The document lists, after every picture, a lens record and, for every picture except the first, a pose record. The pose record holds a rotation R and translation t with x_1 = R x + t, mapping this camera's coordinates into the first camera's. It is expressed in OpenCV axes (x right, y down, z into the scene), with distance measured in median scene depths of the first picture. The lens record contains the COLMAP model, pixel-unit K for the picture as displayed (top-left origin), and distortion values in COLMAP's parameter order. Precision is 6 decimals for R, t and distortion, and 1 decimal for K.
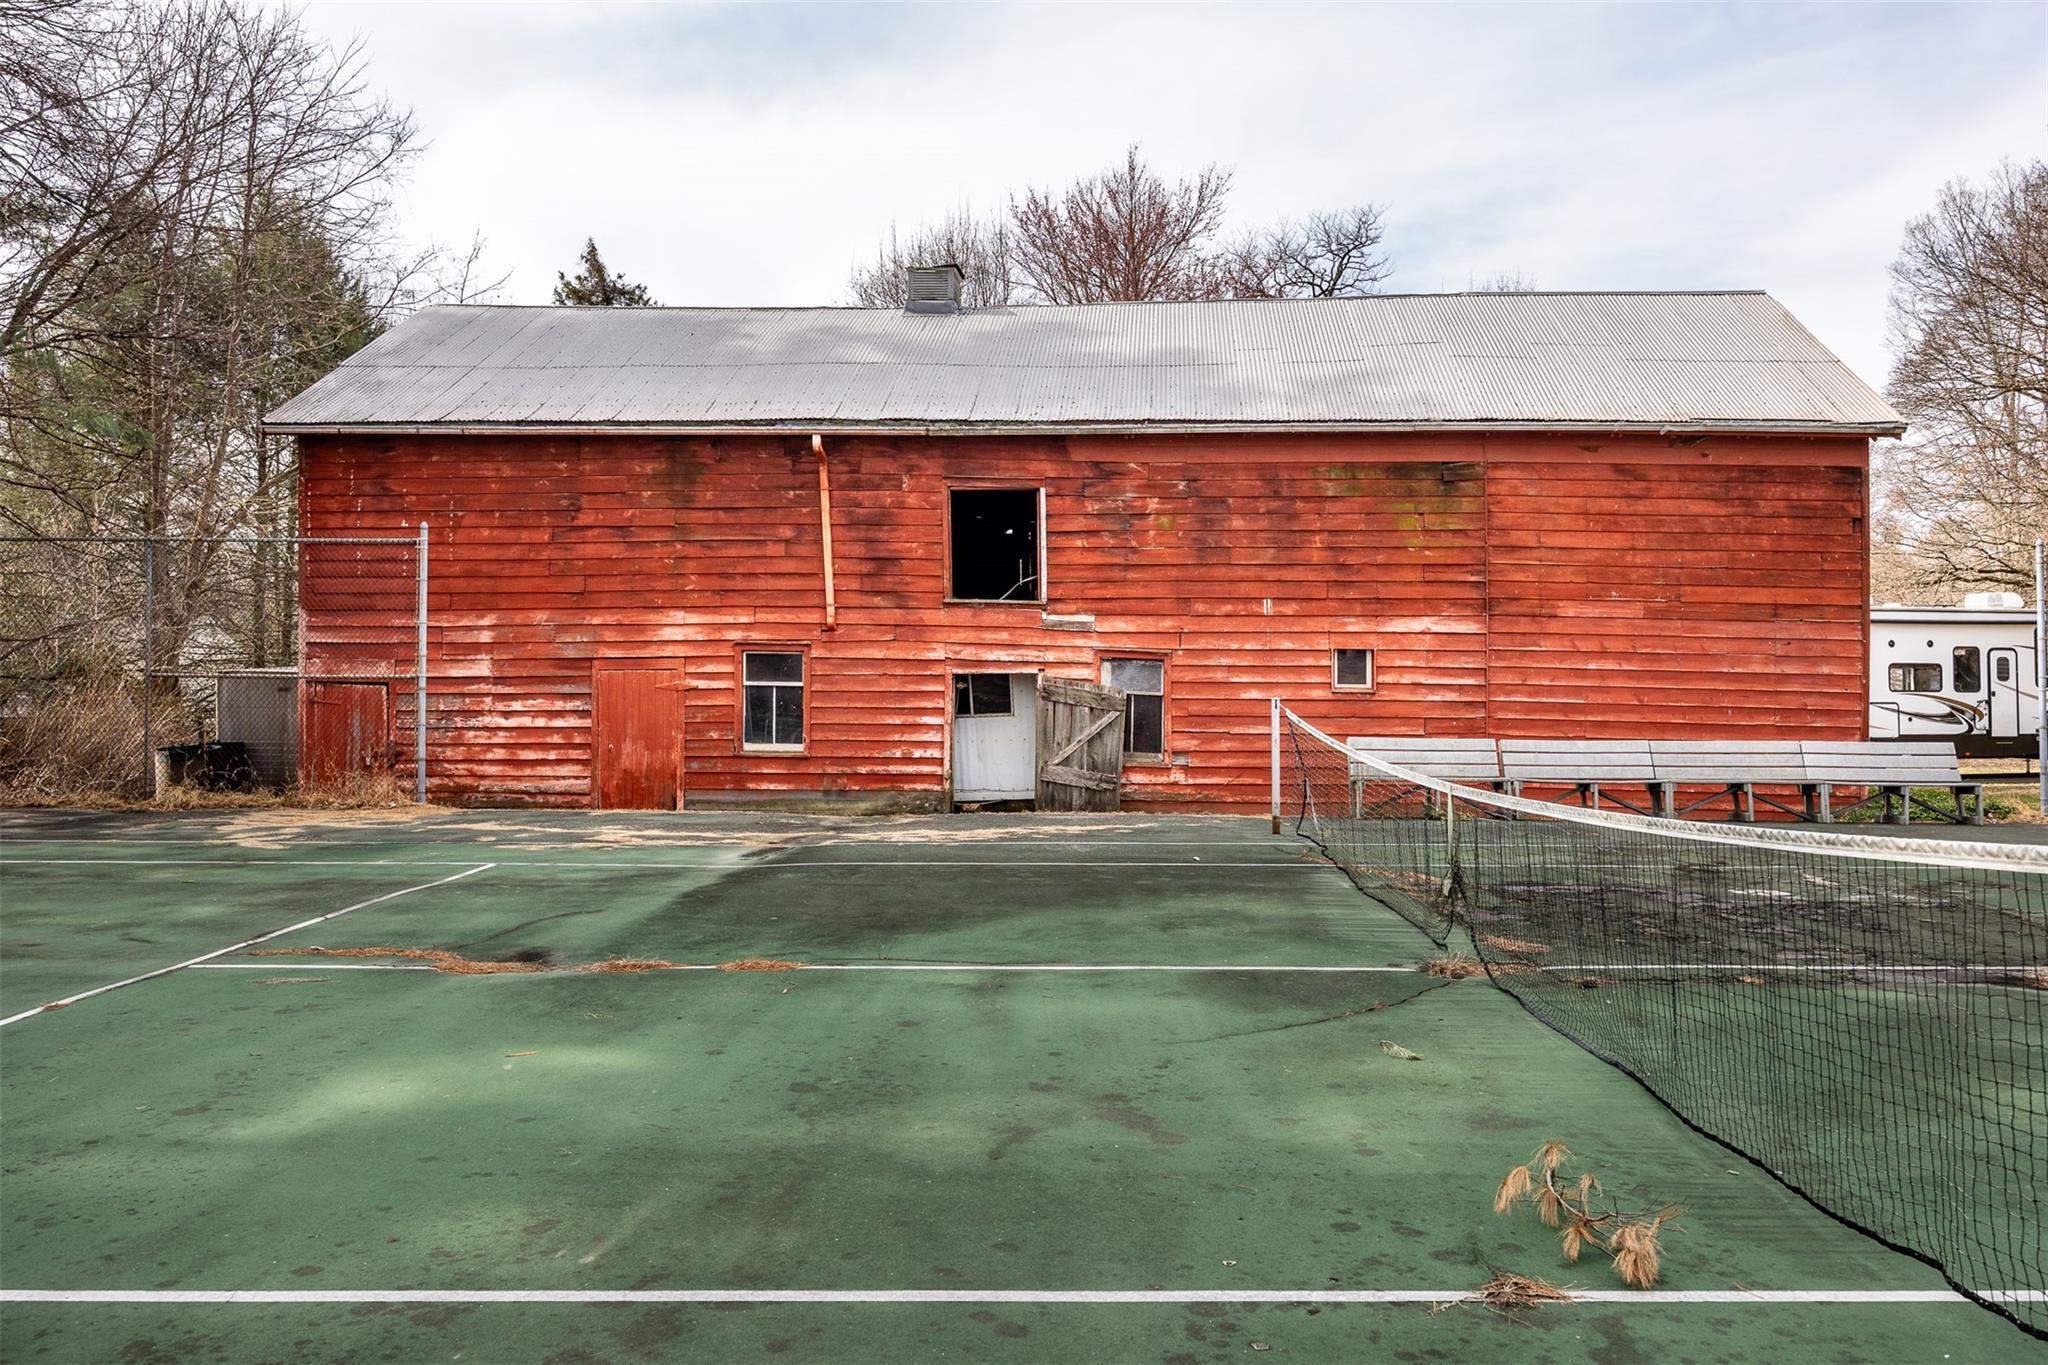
lens RADIAL K [[1580.1, 0, 1023.7], [0, 1580.1, 672.8], [0, 0, 1]] dist [-0.009039, -0.001146]
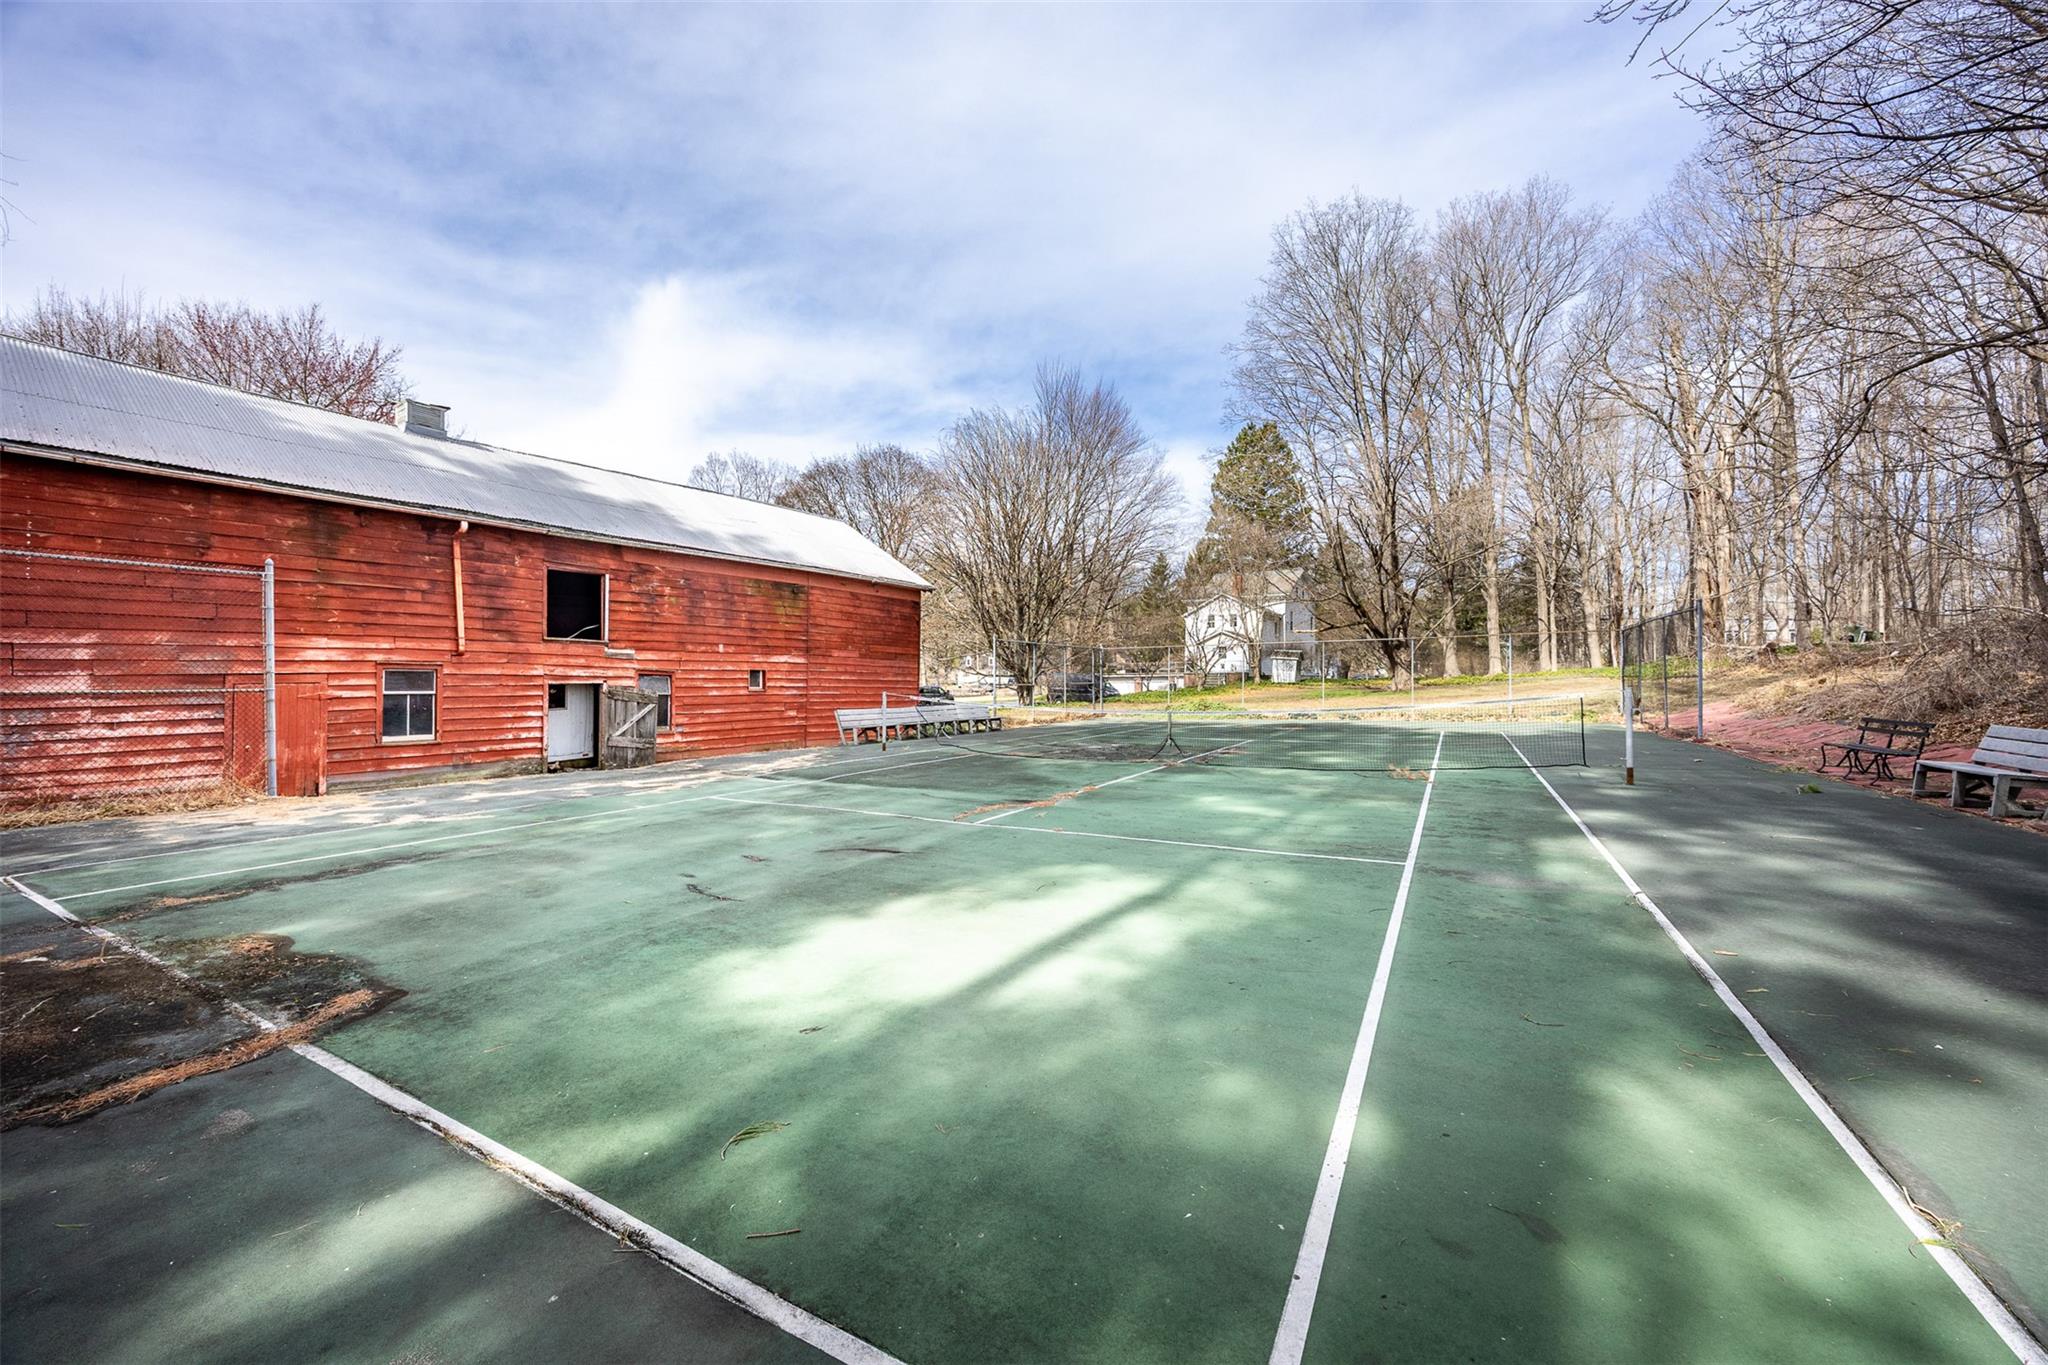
lens RADIAL K [[828.5, 0, 1022.7], [0, 828.5, 689.4], [0, 0, 1]] dist [0.000642, 0.000038]
pose [[0.465462, -0.016985, 0.884905, -0.562138], [0.000974, 0.999825, 0.018678, -0.009176], [-0.885067, -0.007832, 0.465397, 0.182969]]
